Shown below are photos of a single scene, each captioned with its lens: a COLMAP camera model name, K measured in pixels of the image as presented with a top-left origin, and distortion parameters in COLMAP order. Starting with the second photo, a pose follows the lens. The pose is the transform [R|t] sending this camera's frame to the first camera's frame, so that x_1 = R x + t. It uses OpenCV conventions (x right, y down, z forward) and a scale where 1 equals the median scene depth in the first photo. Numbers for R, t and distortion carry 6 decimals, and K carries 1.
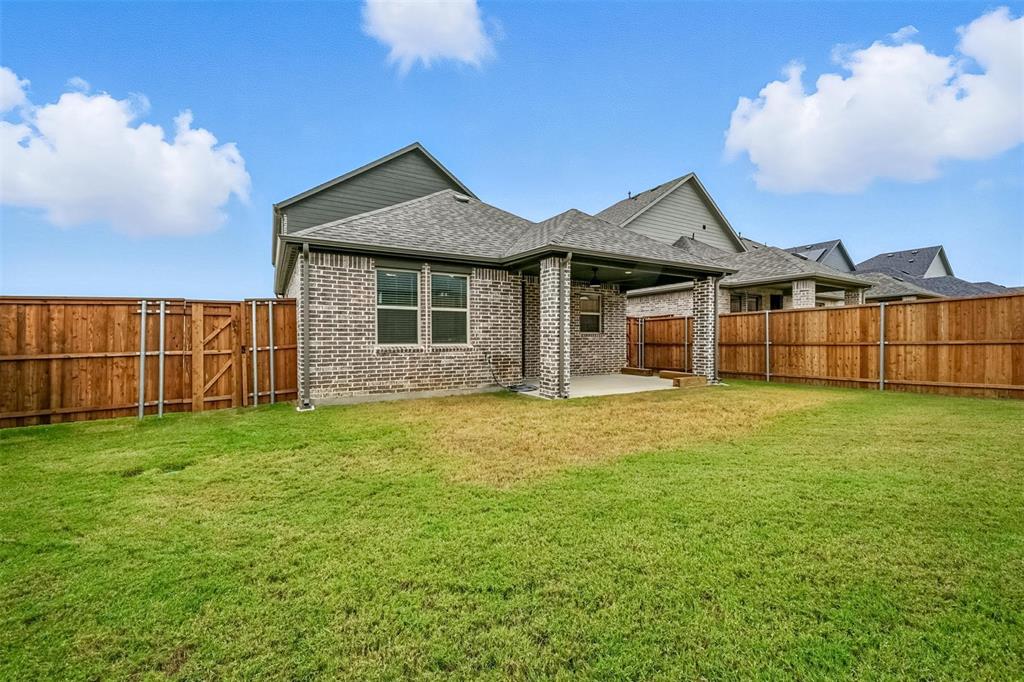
lens RADIAL K [[408.0, 0, 515.1], [0, 408.0, 341.7], [0, 0, 1]] dist [-0.000947, 0.000122]
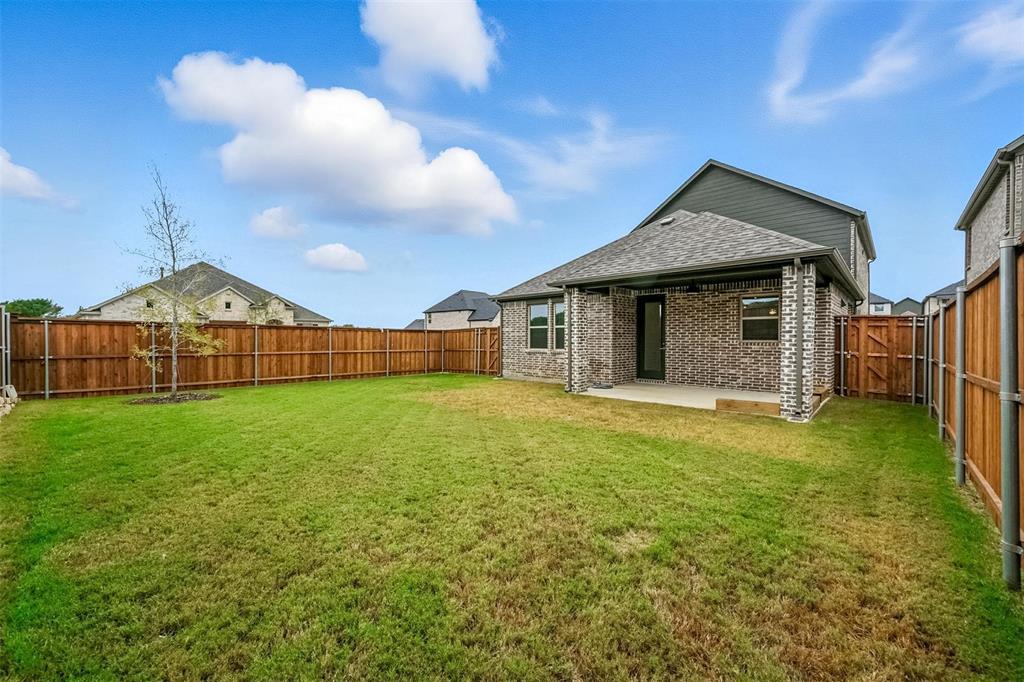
lens RADIAL K [[408.0, 0, 513.3], [0, 408.0, 339.5], [0, 0, 1]] dist [-0.000947, 0.000122]
pose [[0.275087, 0.006373, -0.961398, 1.186359], [-0.006189, 0.999969, 0.004857, -0.036179], [0.961399, 0.004614, 0.275118, 0.393958]]
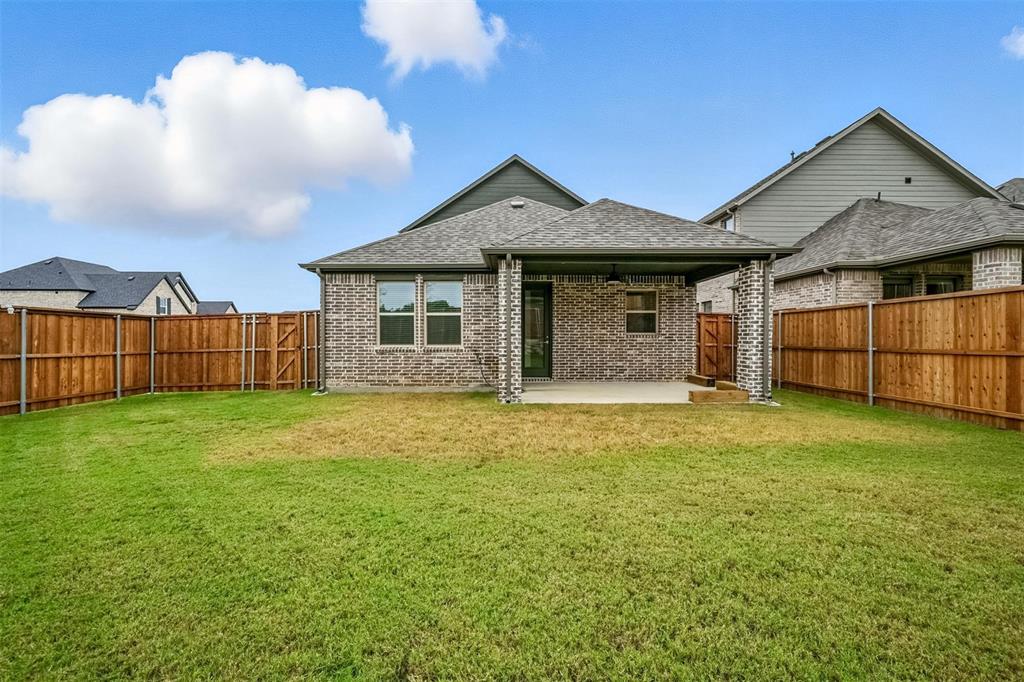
lens RADIAL K [[408.0, 0, 515.2], [0, 408.0, 341.9], [0, 0, 1]] dist [-0.000947, 0.000122]
pose [[0.867453, 0.008758, -0.497442, 0.539281], [-0.005475, 0.999953, 0.008057, -0.013317], [0.497489, -0.004265, 0.867460, 0.136178]]
